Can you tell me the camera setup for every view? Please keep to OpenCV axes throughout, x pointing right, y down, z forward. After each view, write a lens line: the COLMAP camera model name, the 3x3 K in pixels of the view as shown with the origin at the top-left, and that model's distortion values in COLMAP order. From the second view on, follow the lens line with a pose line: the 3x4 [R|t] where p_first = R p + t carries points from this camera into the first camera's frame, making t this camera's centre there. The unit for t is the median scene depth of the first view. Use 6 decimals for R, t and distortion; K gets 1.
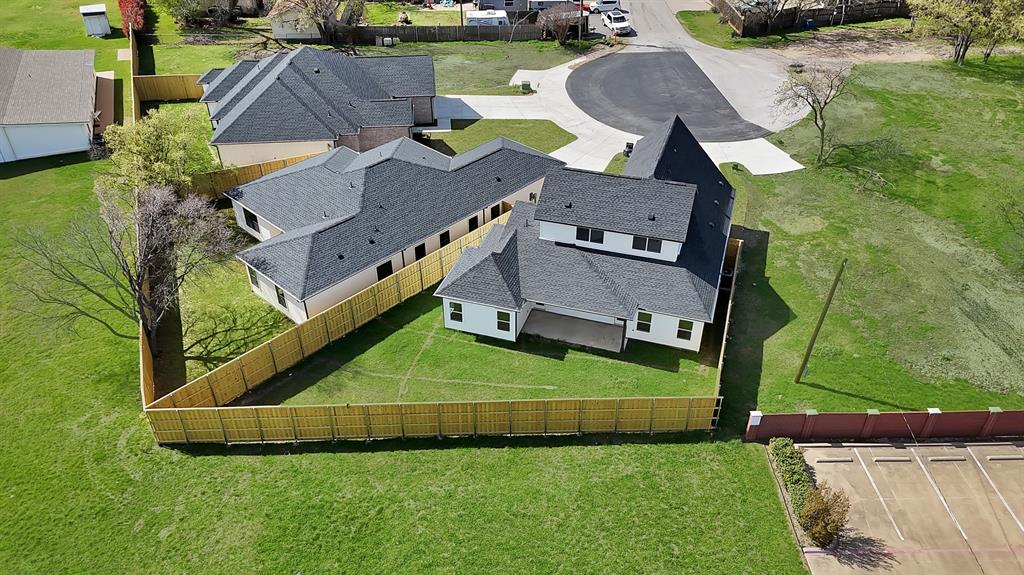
lens RADIAL K [[774.3, 0, 509.8], [0, 774.3, 288.6], [0, 0, 1]] dist [0.069176, -0.058462]
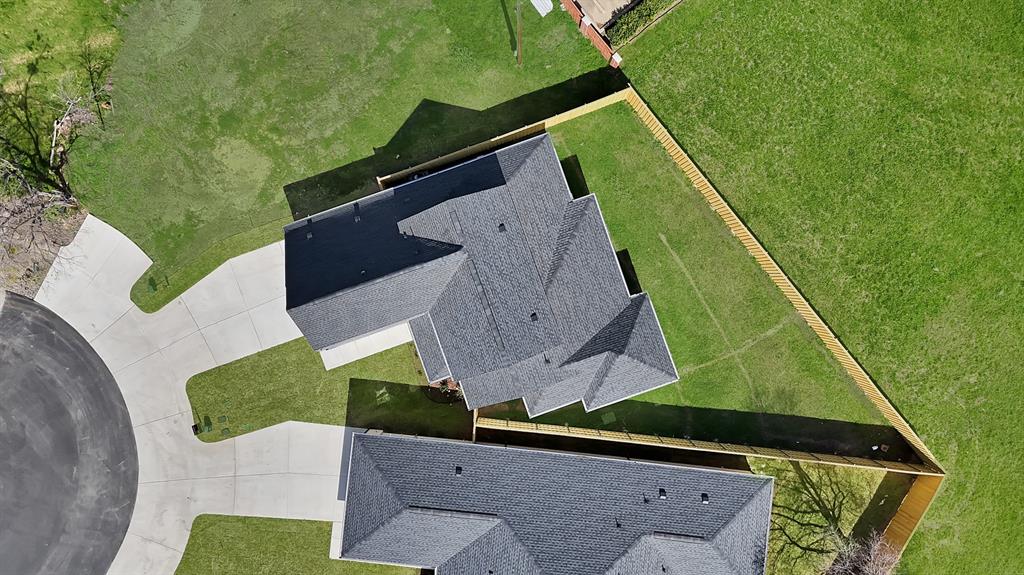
lens RADIAL K [[774.3, 0, 502.7], [0, 774.3, 291.6], [0, 0, 1]] dist [0.069176, -0.058462]
pose [[-0.609776, -0.792573, -0.001074, 0.121537], [0.468496, -0.361535, 0.806104, -0.816007], [-0.639285, 0.491040, 0.591773, 0.493981]]
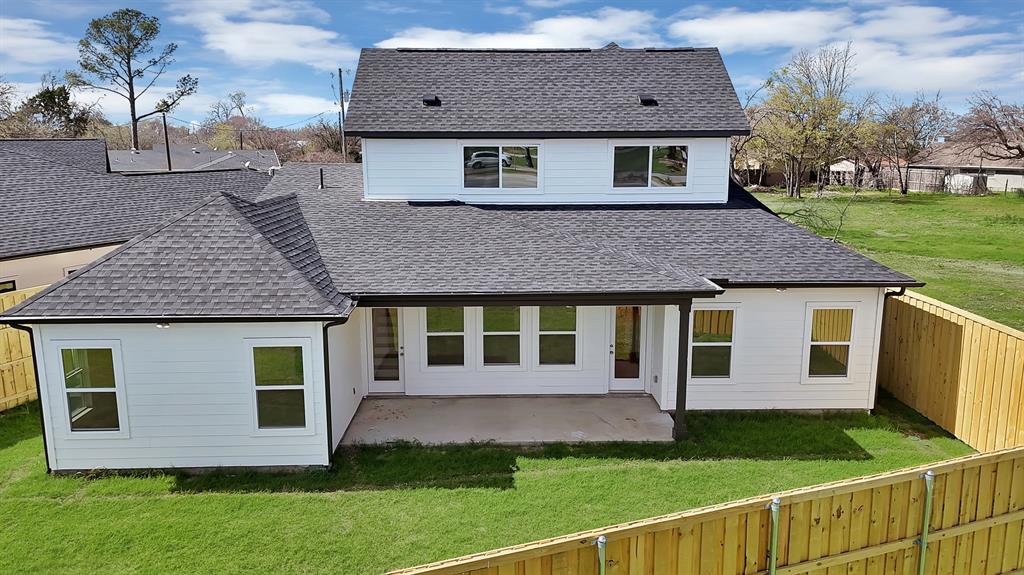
lens RADIAL K [[774.3, 0, 516.9], [0, 774.3, 285.8], [0, 0, 1]] dist [0.069176, -0.058462]
pose [[0.941035, -0.062209, 0.332541, -0.018586], [0.198934, 0.896804, -0.395181, 0.135984], [-0.273640, 0.438032, 0.856299, 0.710567]]
